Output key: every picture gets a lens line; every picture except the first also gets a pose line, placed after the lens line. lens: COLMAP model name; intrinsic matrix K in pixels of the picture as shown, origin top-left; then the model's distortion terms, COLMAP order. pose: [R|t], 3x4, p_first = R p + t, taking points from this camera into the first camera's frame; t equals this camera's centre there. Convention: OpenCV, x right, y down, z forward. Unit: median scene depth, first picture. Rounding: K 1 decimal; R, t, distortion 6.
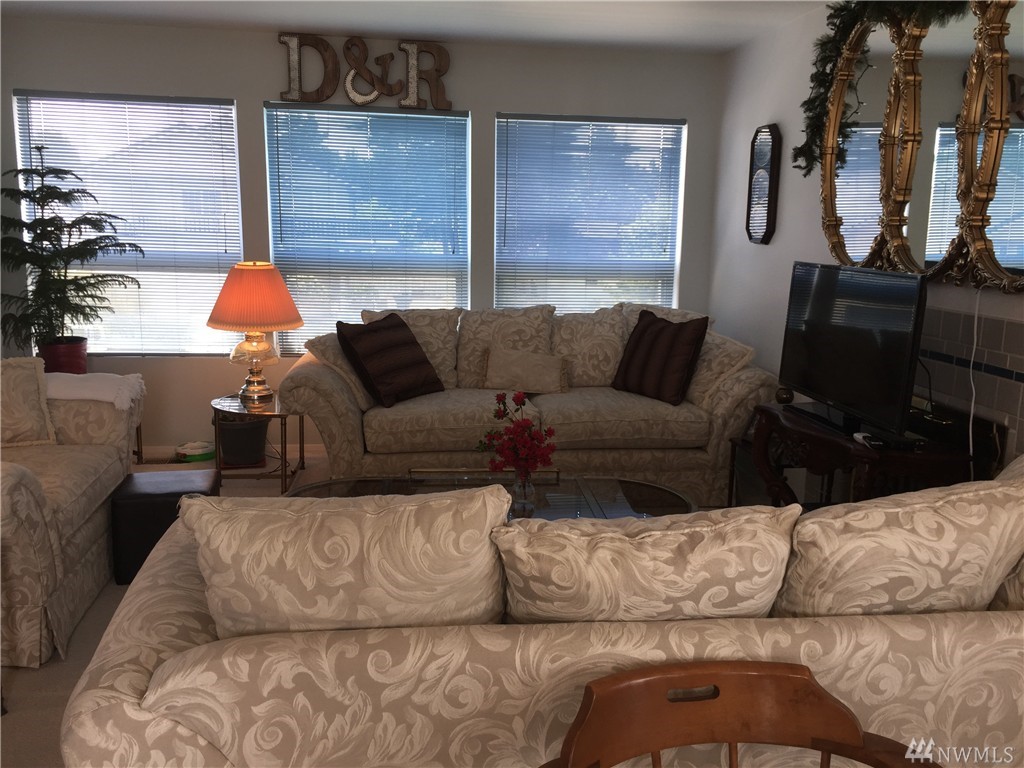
lens RADIAL K [[867.2, 0, 515.0], [0, 867.2, 385.5], [0, 0, 1]] dist [0.054432, -0.087732]
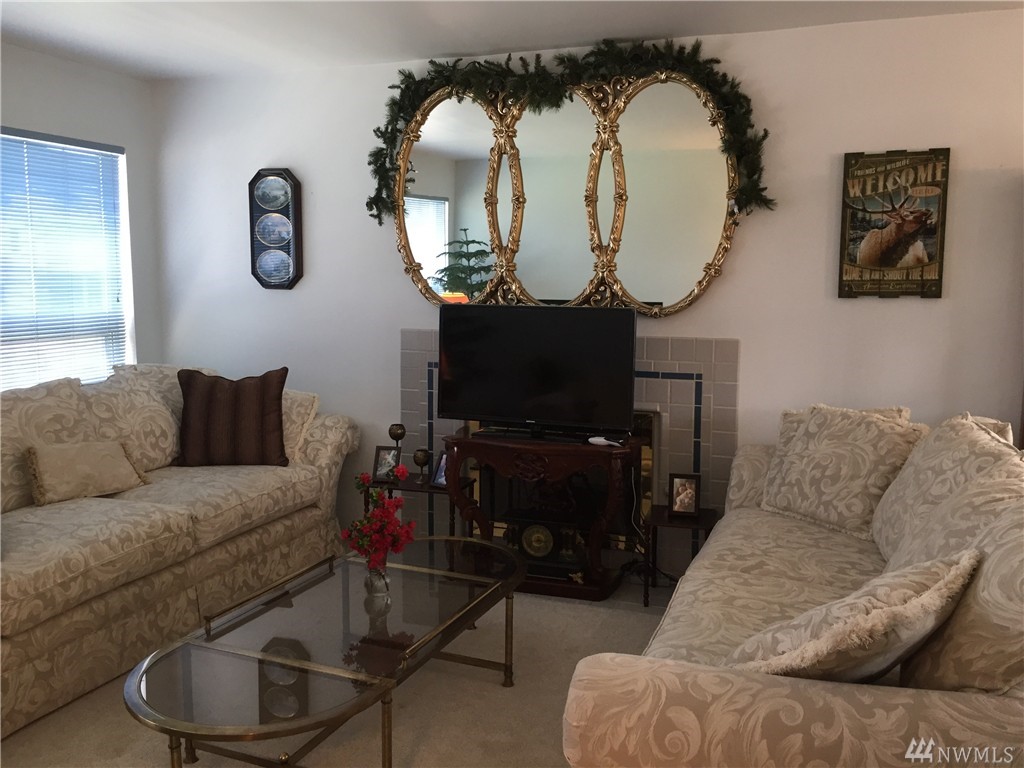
lens RADIAL K [[867.2, 0, 515.6], [0, 867.2, 386.6], [0, 0, 1]] dist [0.054432, -0.087732]
pose [[0.467596, -0.129608, 0.874389, -0.509400], [0.165428, 0.984546, 0.057471, -0.074468], [-0.868325, 0.117775, 0.481811, 0.347528]]
